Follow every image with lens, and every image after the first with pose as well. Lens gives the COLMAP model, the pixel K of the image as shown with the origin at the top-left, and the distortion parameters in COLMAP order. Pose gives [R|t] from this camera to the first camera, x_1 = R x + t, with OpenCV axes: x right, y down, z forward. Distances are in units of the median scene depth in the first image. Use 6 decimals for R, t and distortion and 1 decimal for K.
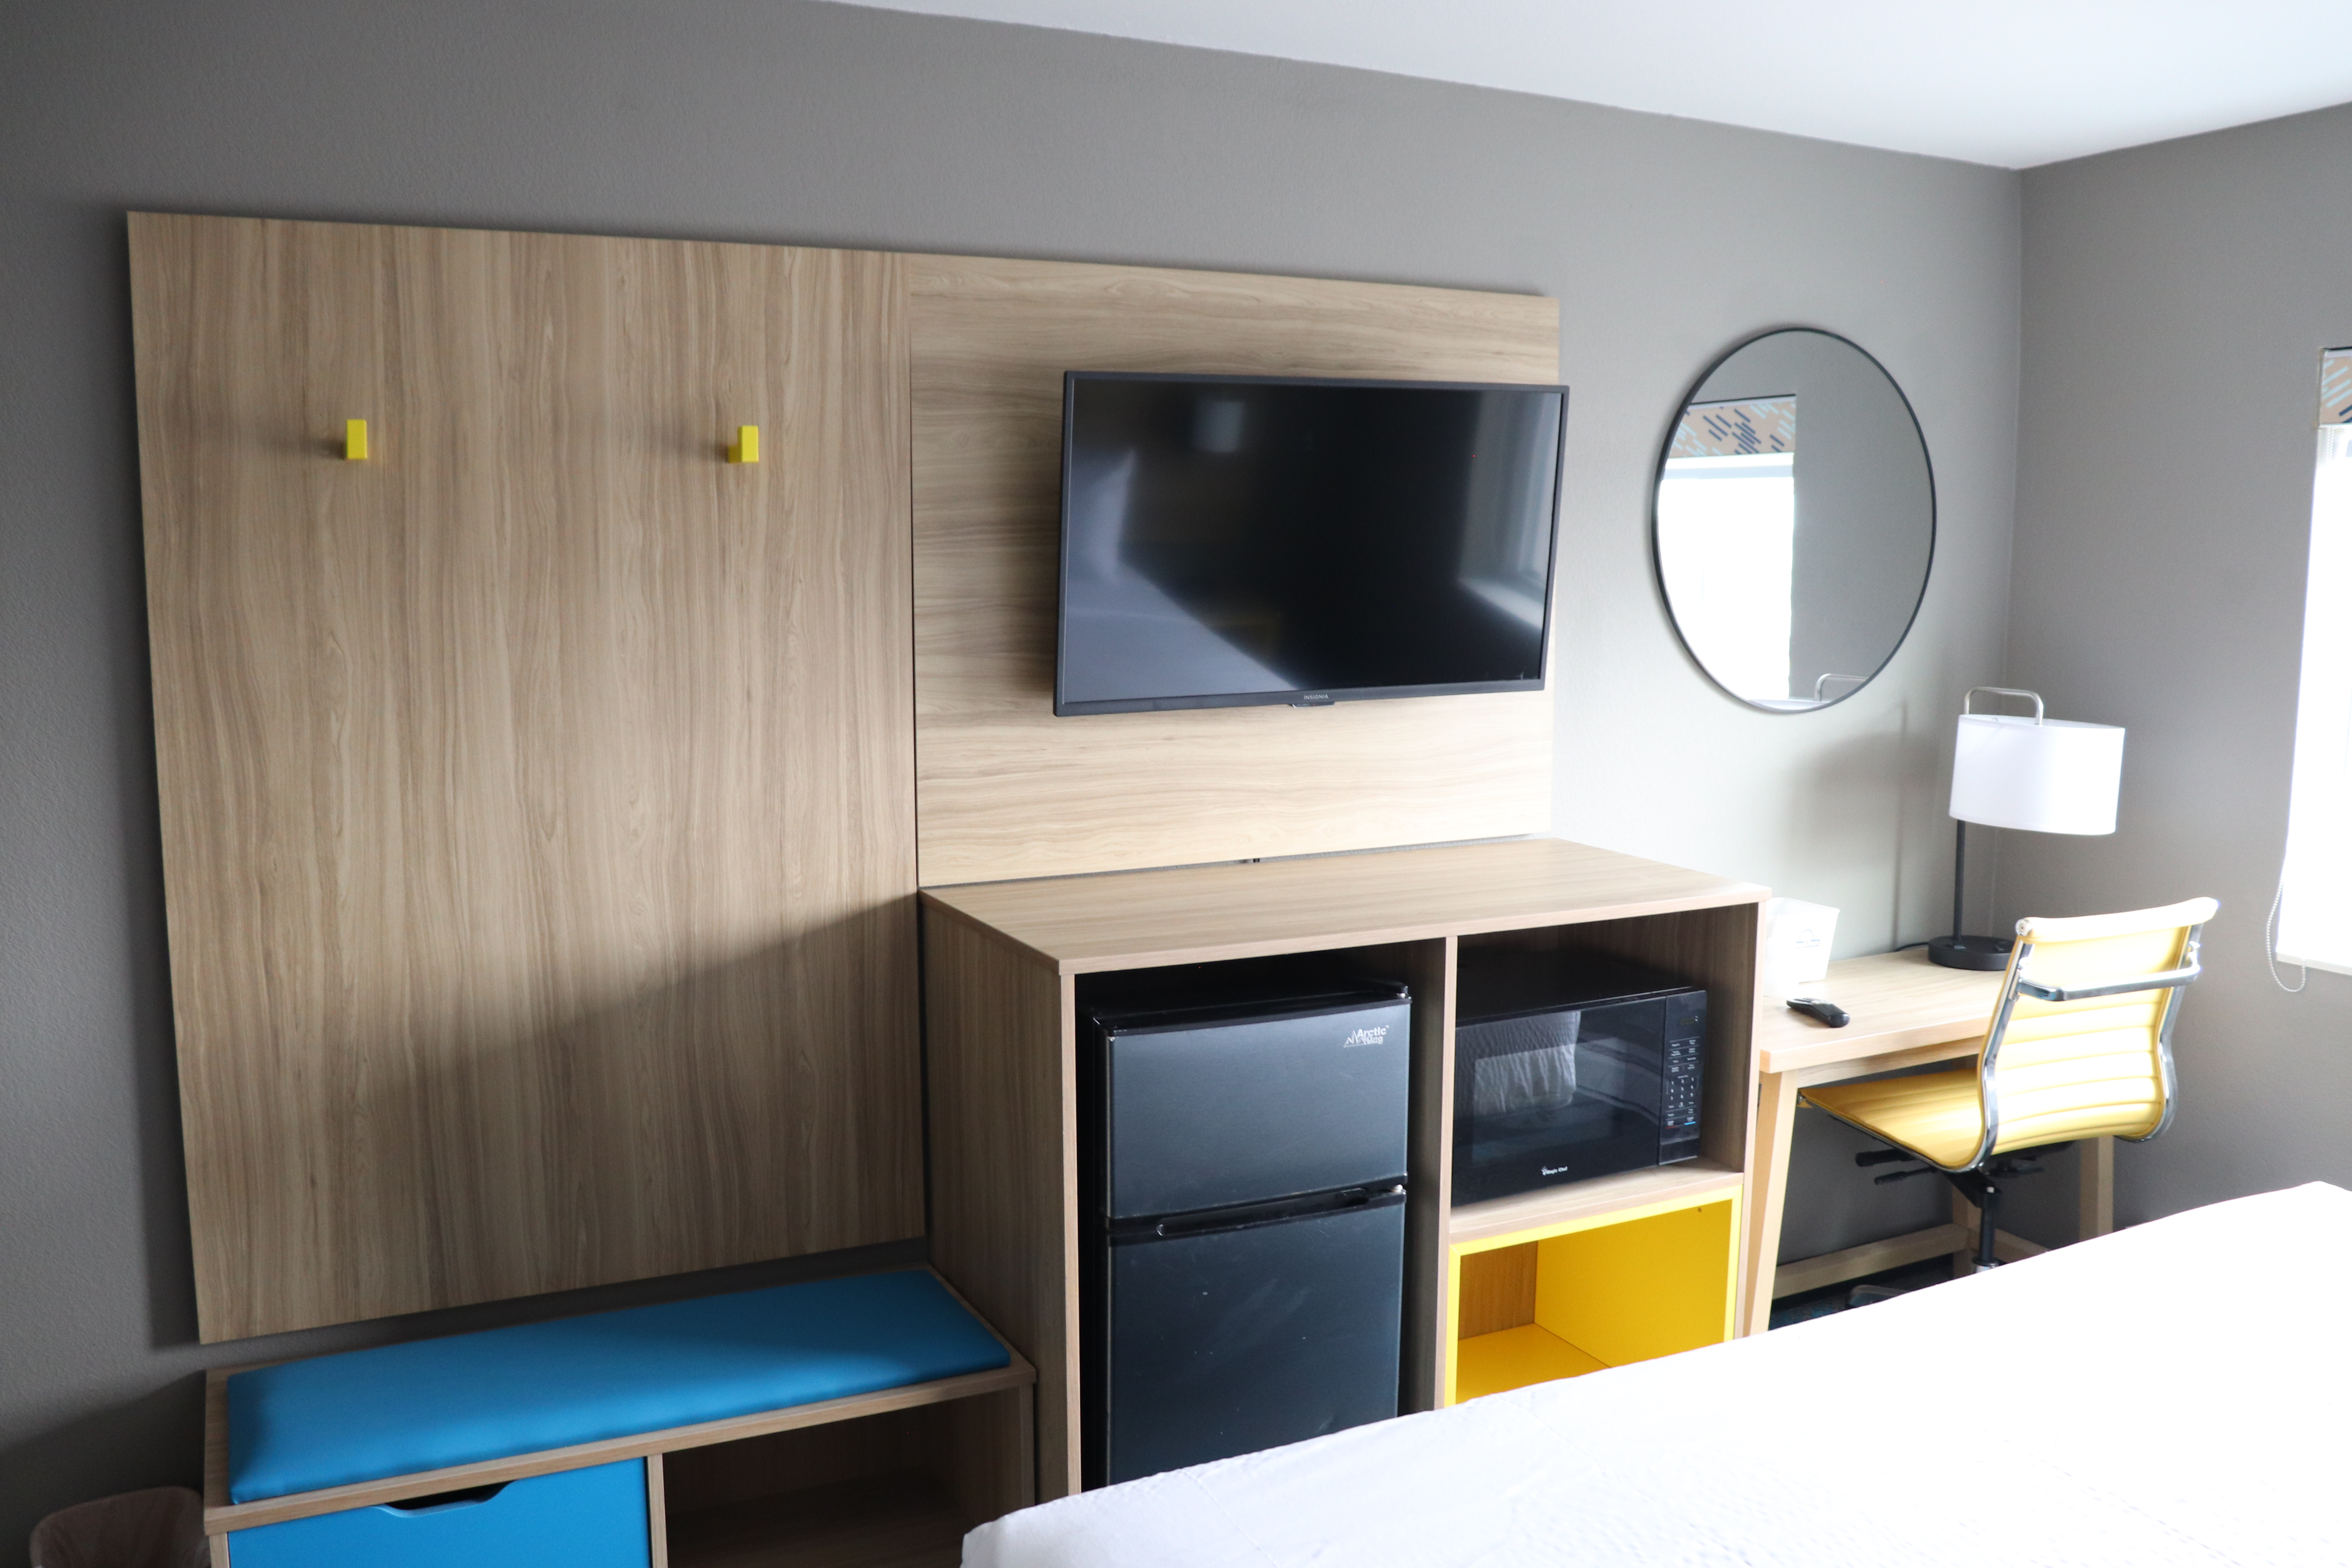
lens RADIAL K [[1958.7, 0, 1168.0], [0, 1958.7, 784.7], [0, 0, 1]] dist [-0.171228, 0.169994]
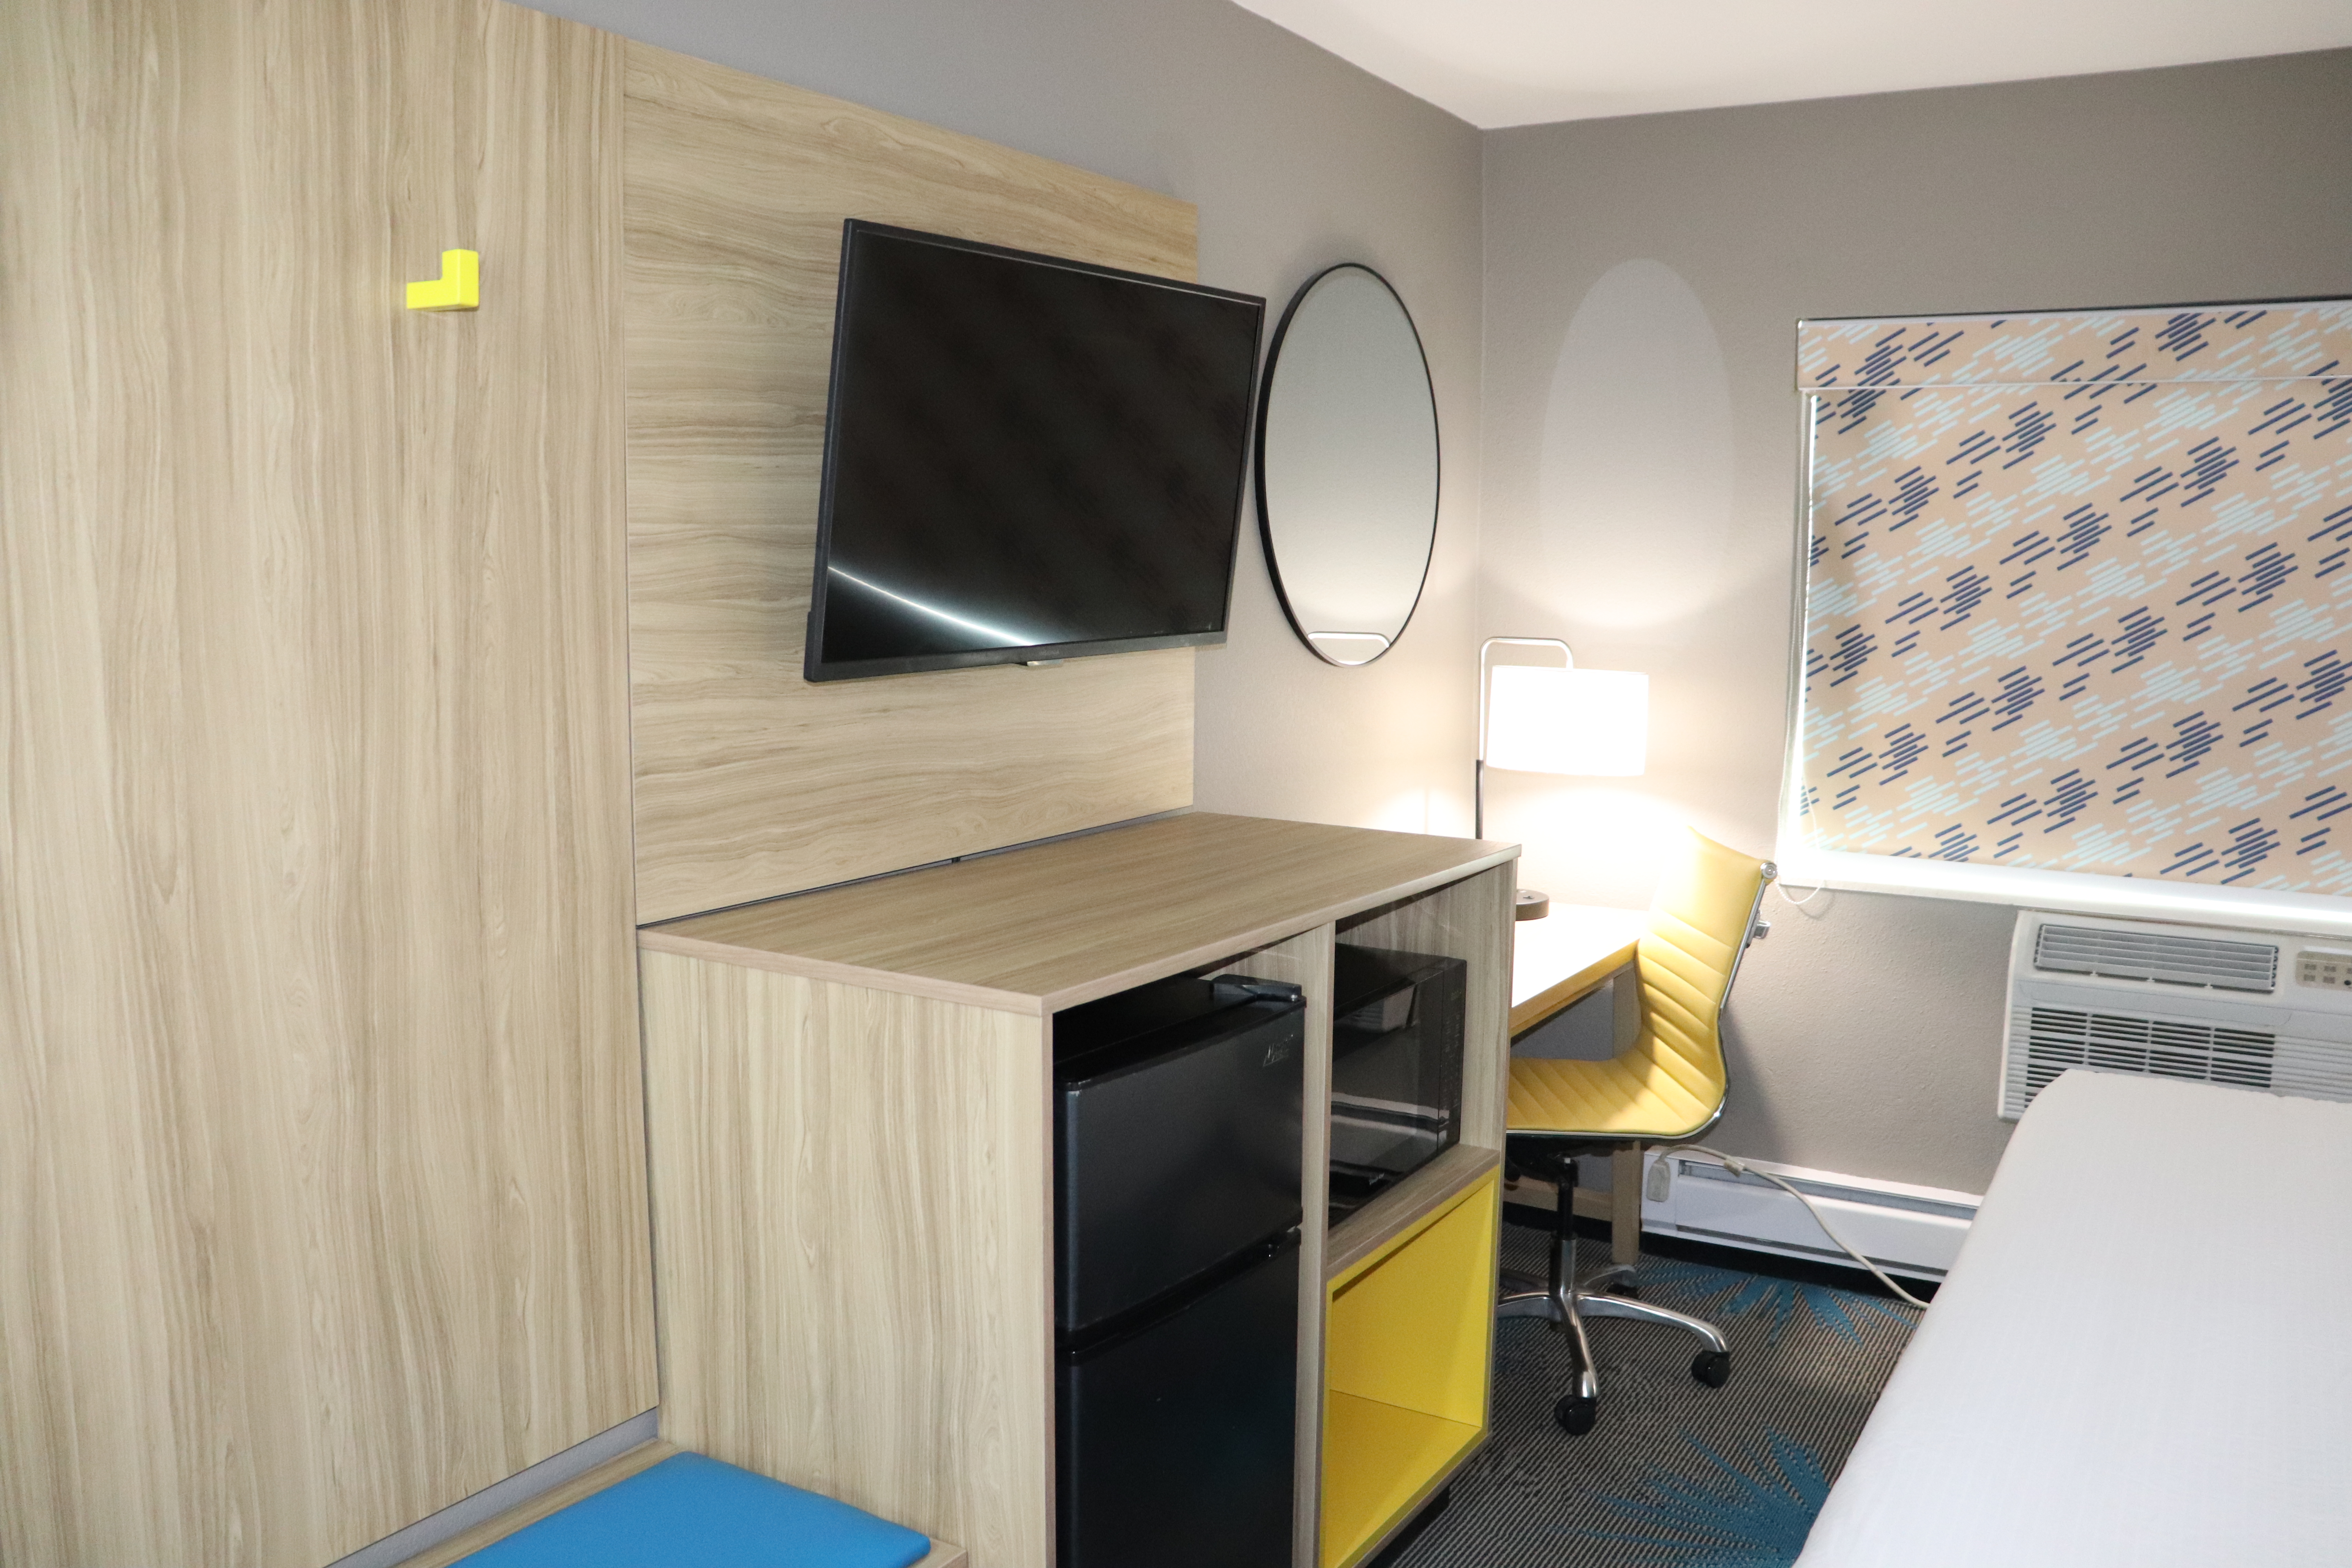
lens RADIAL K [[1958.7, 0, 1184.0], [0, 1958.7, 790.6], [0, 0, 1]] dist [-0.171228, 0.169994]
pose [[0.842221, -0.058966, 0.535898, -0.360834], [0.059399, 0.998098, 0.016471, 0.003202], [-0.535850, 0.017959, 0.844122, 0.312832]]
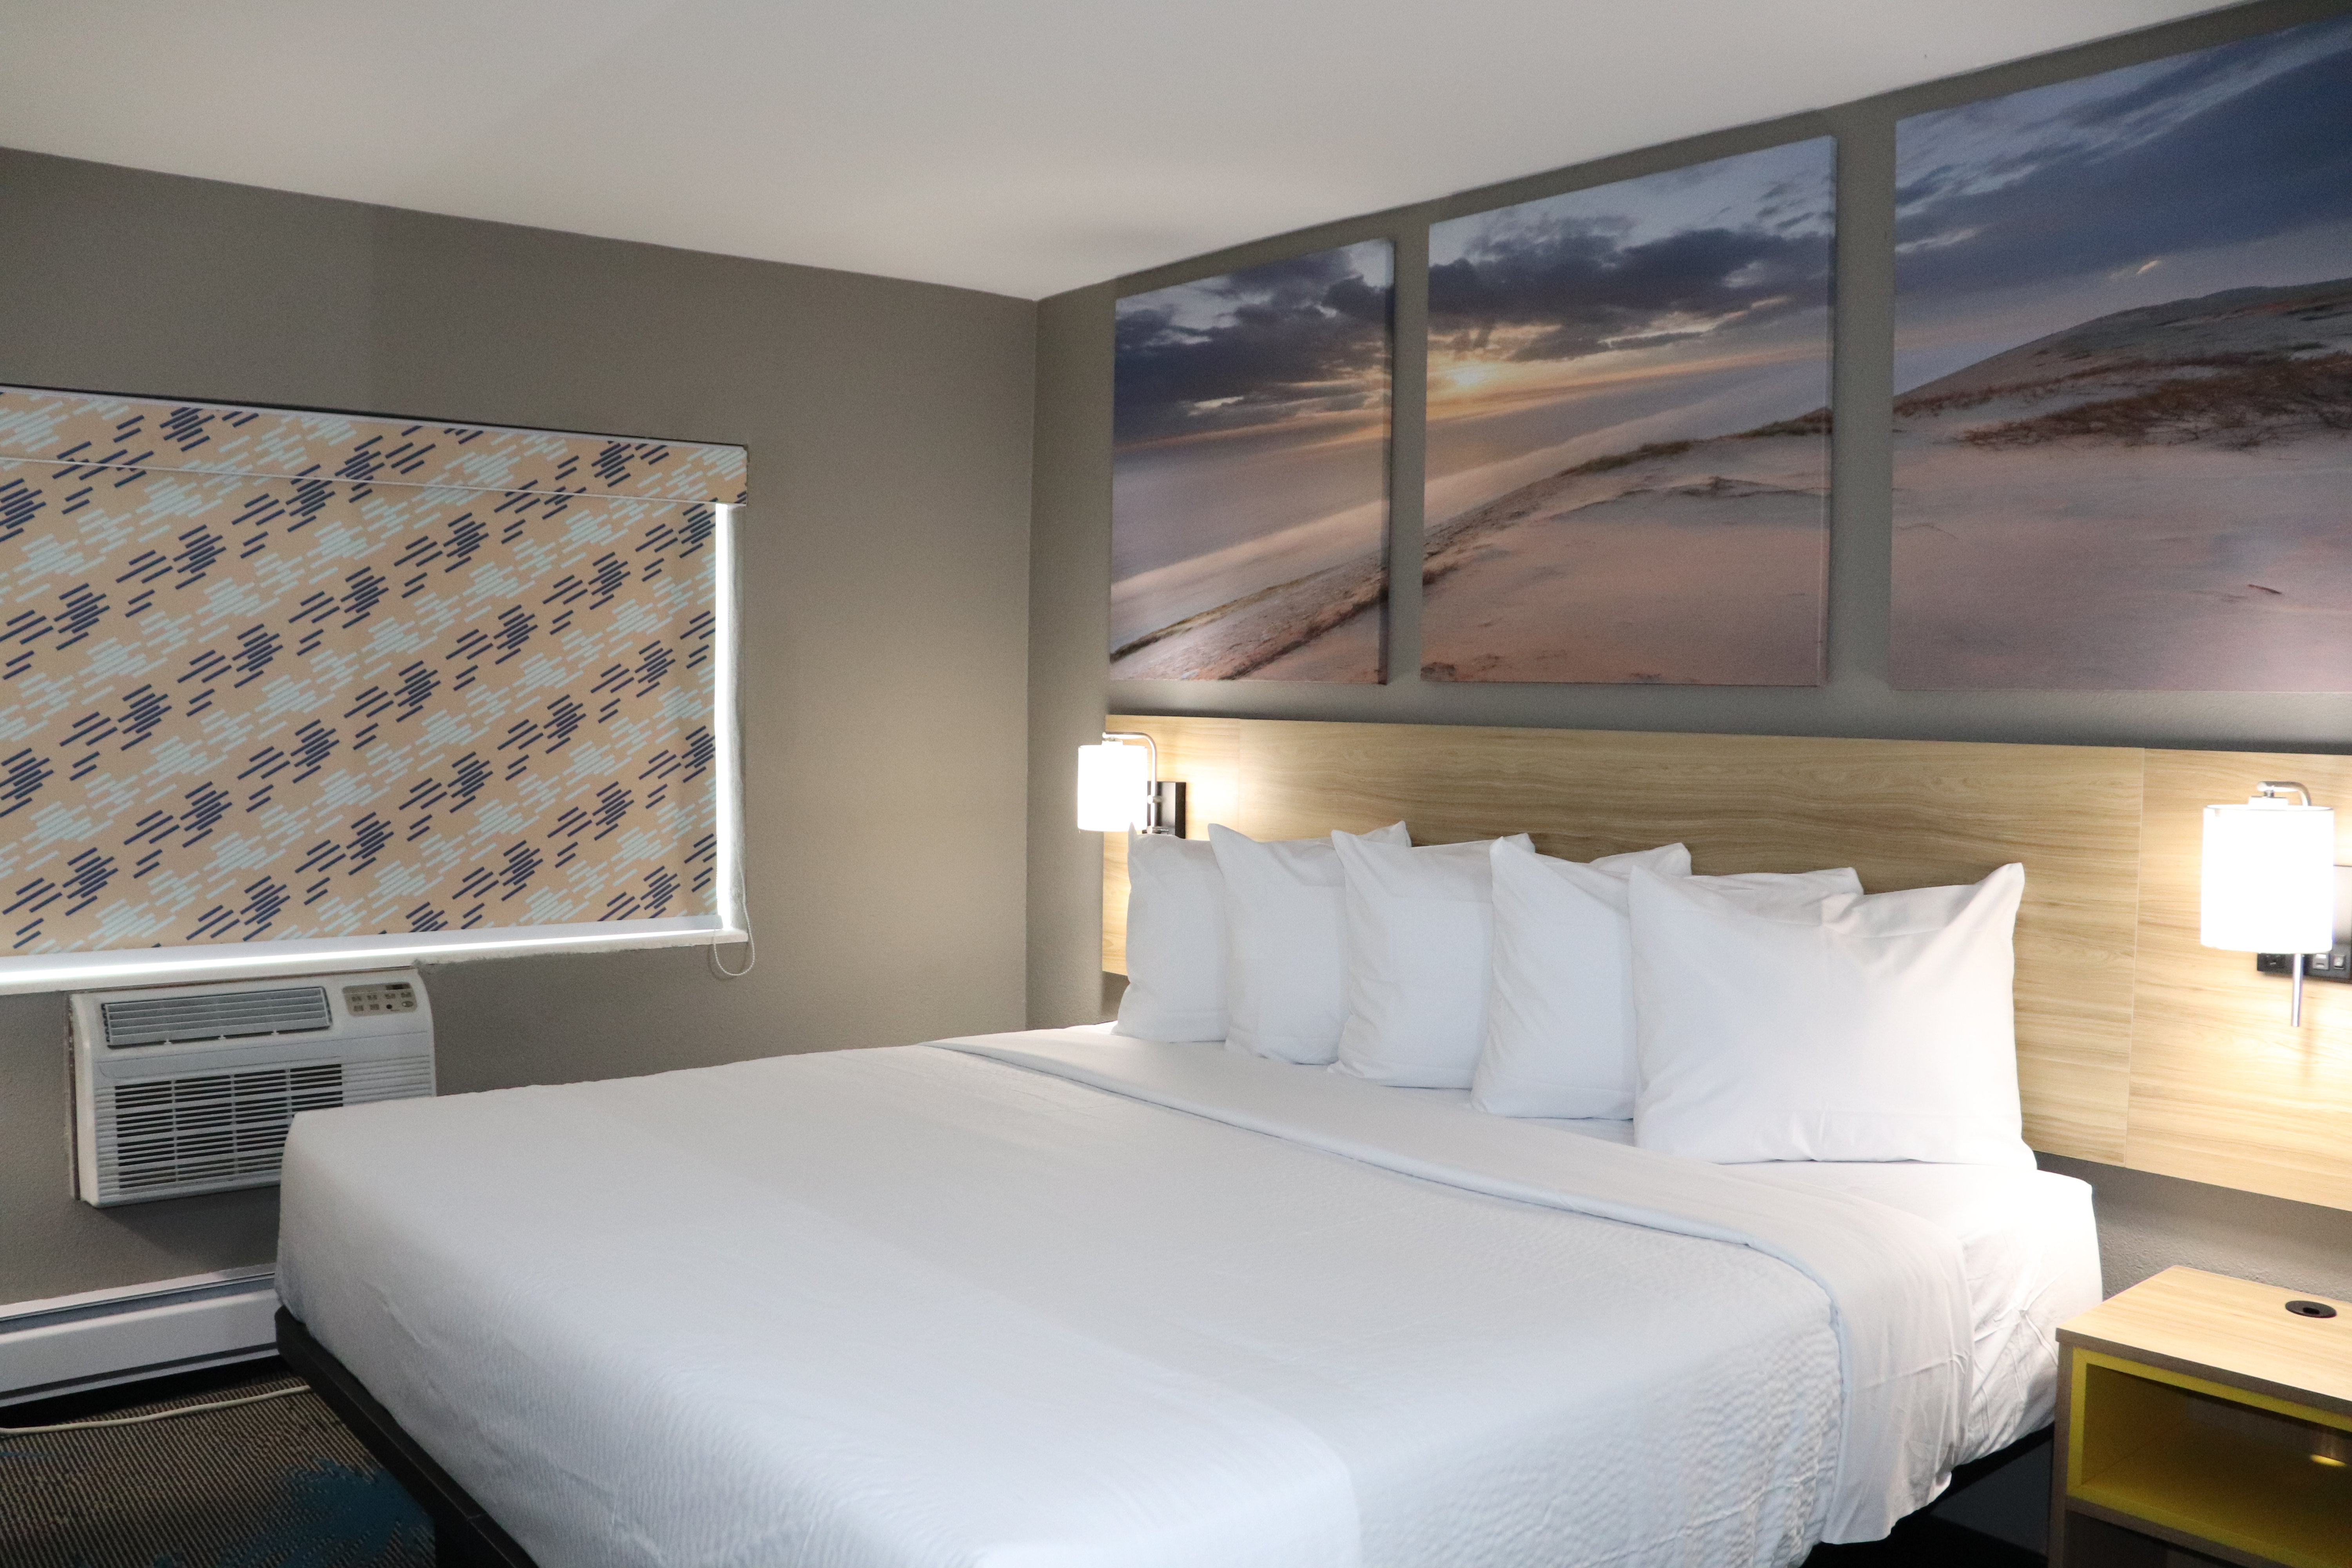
lens RADIAL K [[1958.7, 0, 1174.0], [0, 1958.7, 791.7], [0, 0, 1]] dist [-0.171228, 0.169994]
pose [[-0.207135, -0.059048, 0.976529, -0.569585], [0.110417, 0.990388, 0.083307, -0.017645], [-0.972061, 0.125081, -0.198624, 0.619026]]
